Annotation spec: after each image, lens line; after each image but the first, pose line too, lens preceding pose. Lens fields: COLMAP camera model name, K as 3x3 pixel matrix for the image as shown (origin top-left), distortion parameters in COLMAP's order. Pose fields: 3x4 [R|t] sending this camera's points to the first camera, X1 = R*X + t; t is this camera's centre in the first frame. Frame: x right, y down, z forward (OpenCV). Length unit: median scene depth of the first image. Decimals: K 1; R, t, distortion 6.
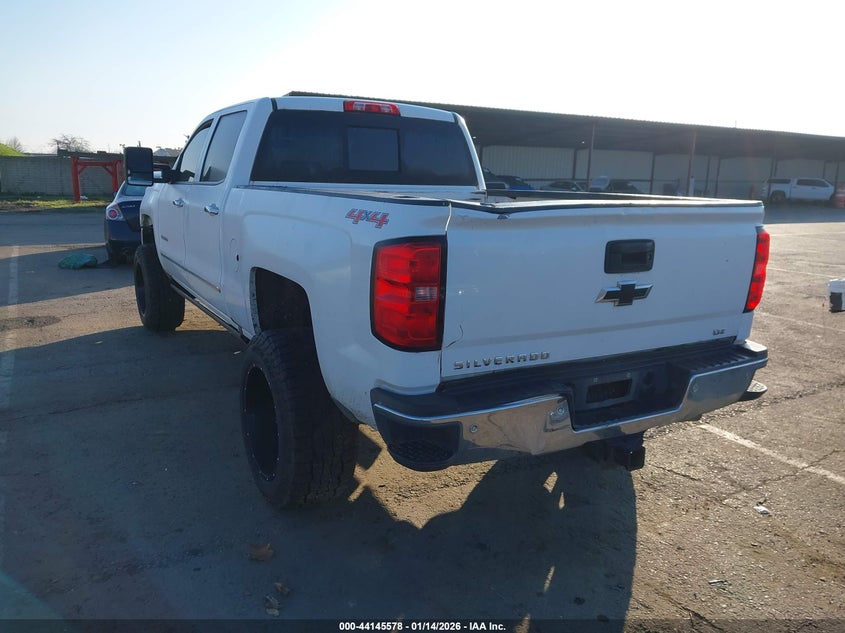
lens RADIAL K [[692.6, 0, 376.1], [0, 692.6, 317.4], [0, 0, 1]] dist [0.000048, -0.008268]
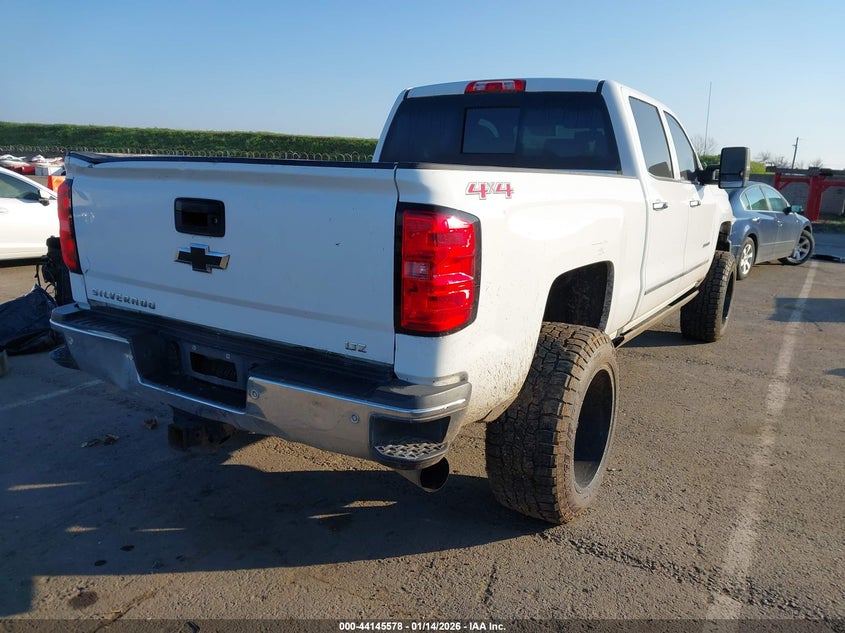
lens RADIAL K [[660.1, 0, 435.9], [0, 660.1, 315.6], [0, 0, 1]] dist [0.007738, 0.002532]
pose [[0.507077, 0.176471, -0.843642, 1.246574], [-0.200819, 0.976066, 0.083467, -0.094212], [0.838179, 0.127095, 0.530379, 0.802036]]
